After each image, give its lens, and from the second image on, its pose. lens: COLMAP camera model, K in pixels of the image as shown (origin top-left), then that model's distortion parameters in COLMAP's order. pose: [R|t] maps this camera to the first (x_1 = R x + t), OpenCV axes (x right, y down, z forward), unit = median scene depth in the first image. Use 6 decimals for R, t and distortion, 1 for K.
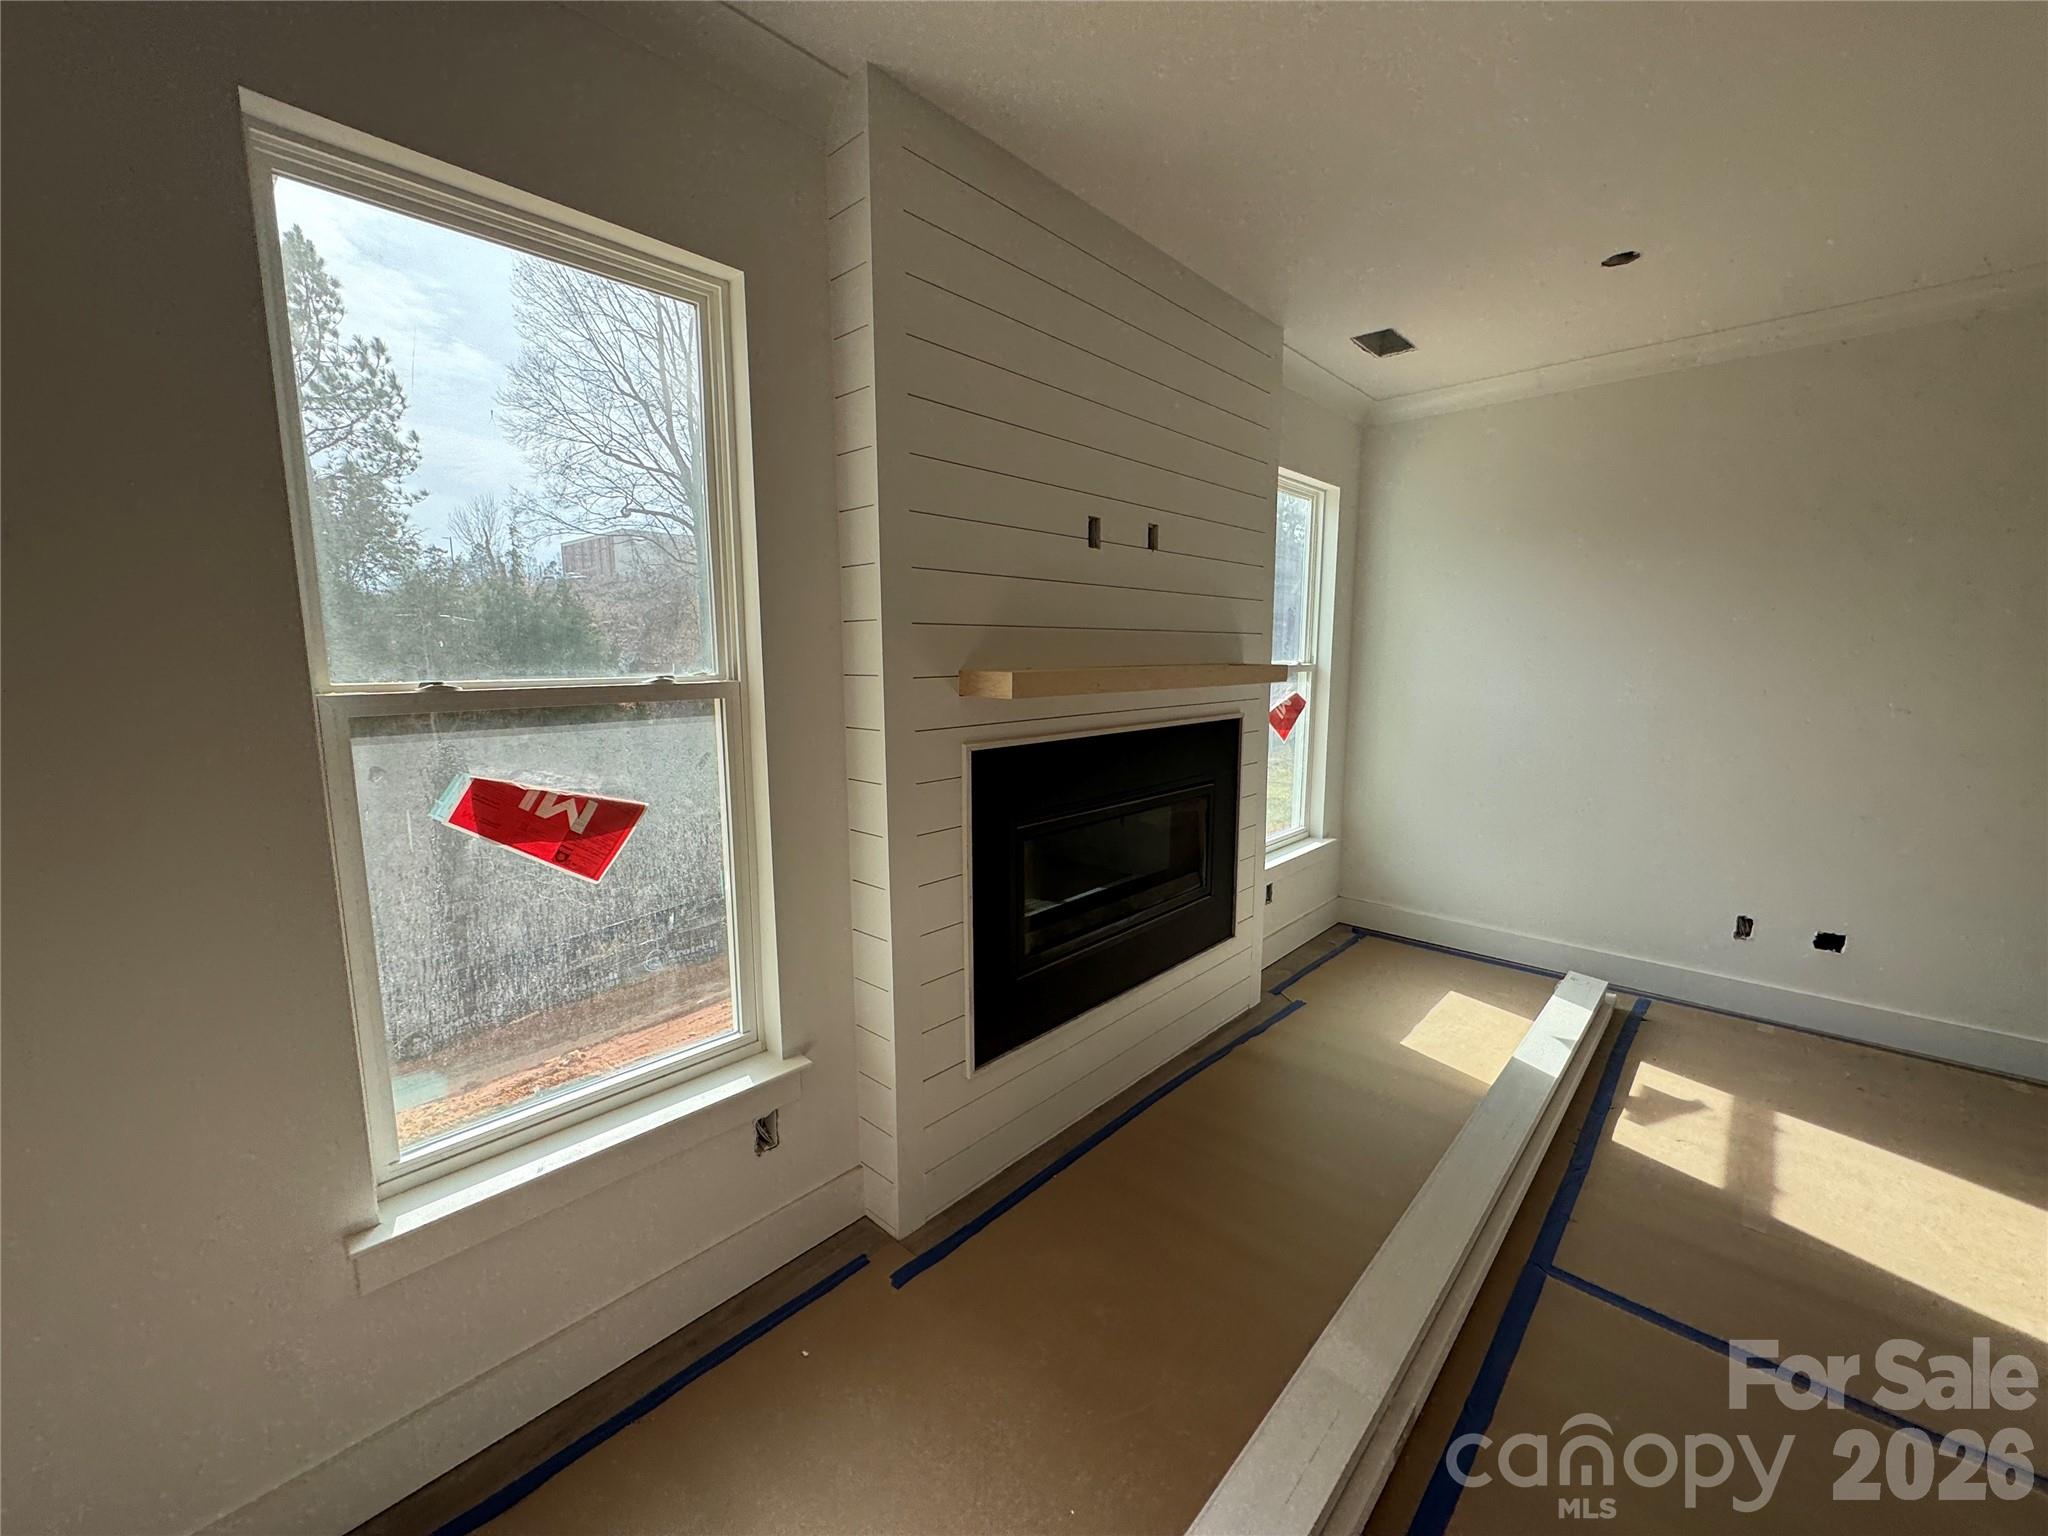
lens RADIAL K [[814.9, 0, 1015.9], [0, 814.9, 772.1], [0, 0, 1]] dist [-0.013533, -0.000069]
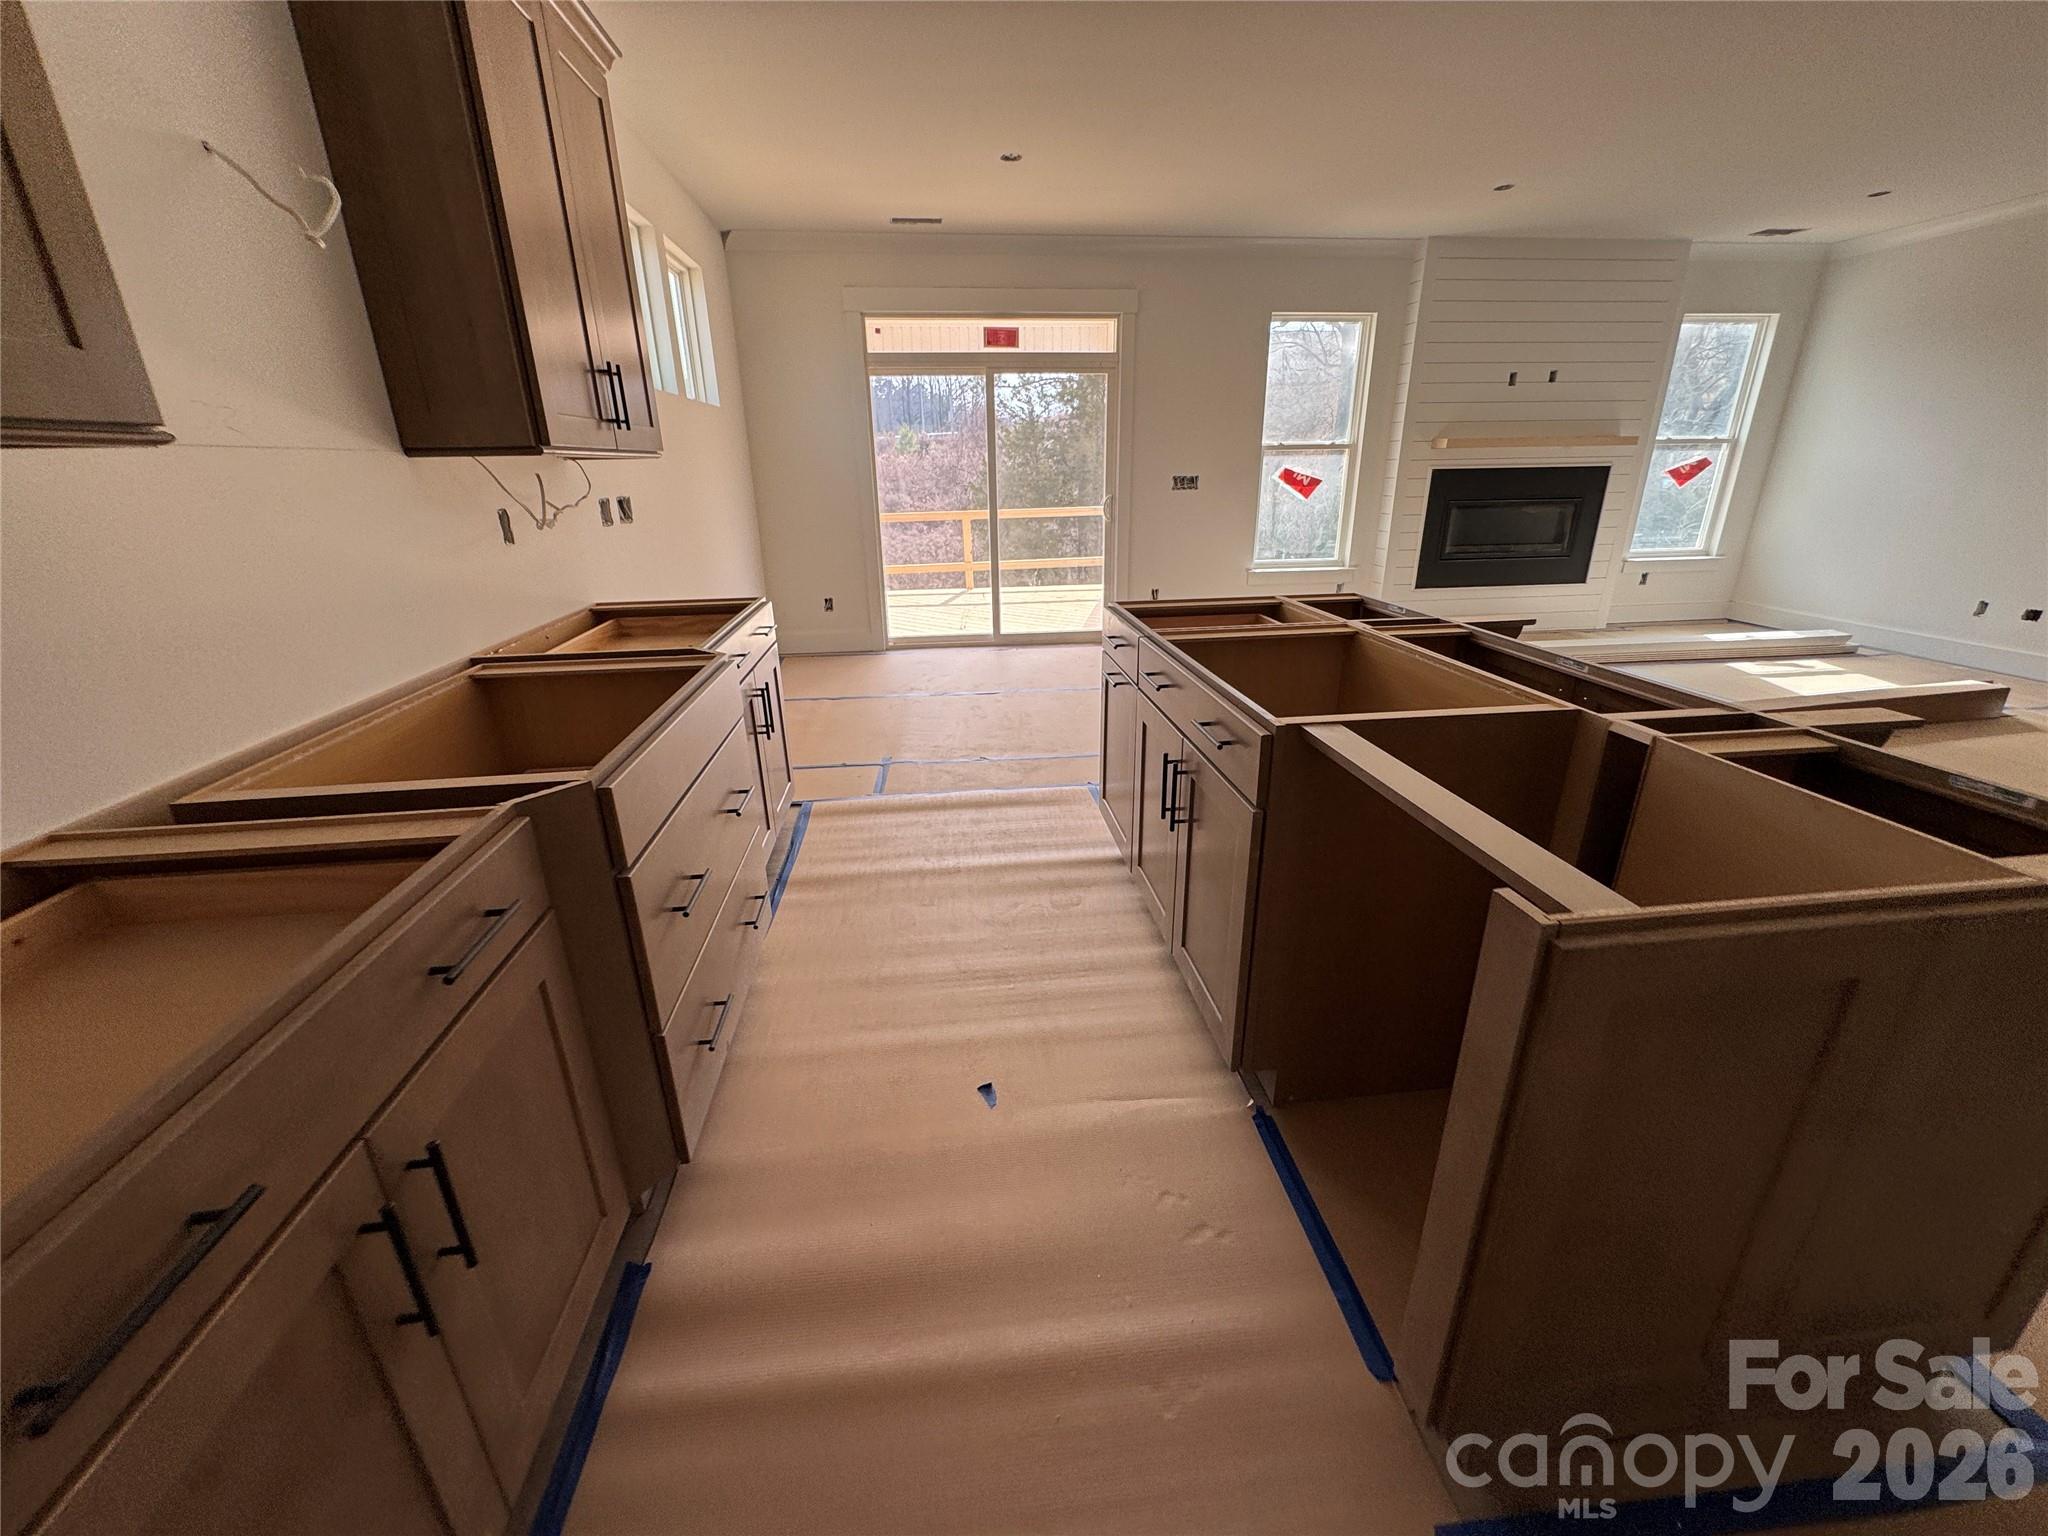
lens RADIAL K [[814.9, 0, 1013.8], [0, 814.9, 757.7], [0, 0, 1]] dist [-0.013533, -0.000069]
pose [[0.757458, 0.210087, -0.618159, 0.919717], [-0.075821, 0.968713, 0.236319, 0.454333], [0.648466, -0.132132, 0.749689, -2.551361]]
